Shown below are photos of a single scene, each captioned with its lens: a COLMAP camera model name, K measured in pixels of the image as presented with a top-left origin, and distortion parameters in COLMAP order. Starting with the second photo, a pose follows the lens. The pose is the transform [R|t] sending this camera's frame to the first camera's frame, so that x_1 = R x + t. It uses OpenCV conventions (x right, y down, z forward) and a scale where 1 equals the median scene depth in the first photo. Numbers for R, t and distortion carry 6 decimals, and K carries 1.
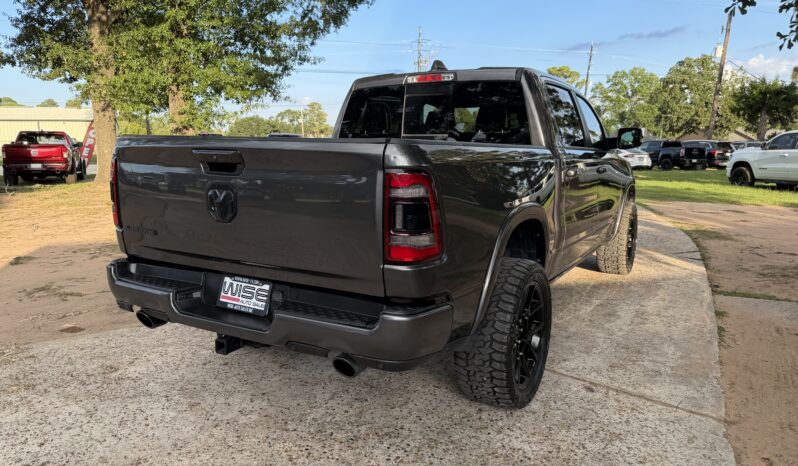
lens RADIAL K [[551.4, 0, 382.1], [0, 551.4, 236.1], [0, 0, 1]] dist [0.005230, -0.003431]
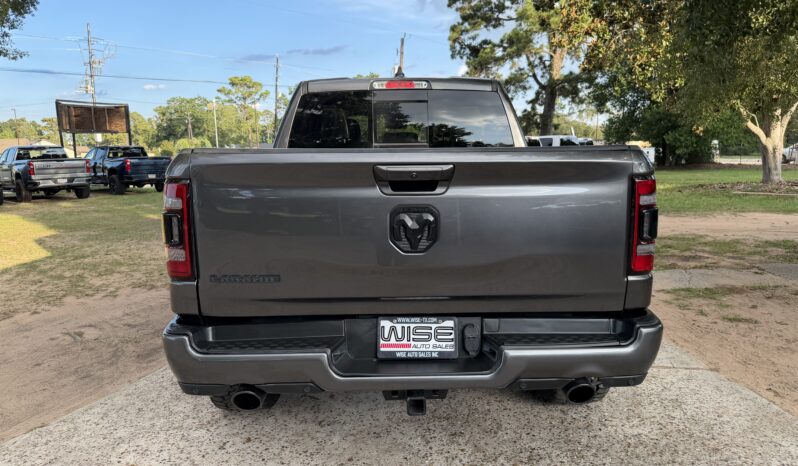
lens RADIAL K [[564.0, 0, 379.6], [0, 564.0, 231.4], [0, 0, 1]] dist [0.050420, -0.119364]
pose [[0.855672, -0.086716, 0.510202, -0.701492], [0.101533, 0.994831, -0.001199, -0.055353], [-0.507461, 0.052828, 0.860054, 0.288187]]
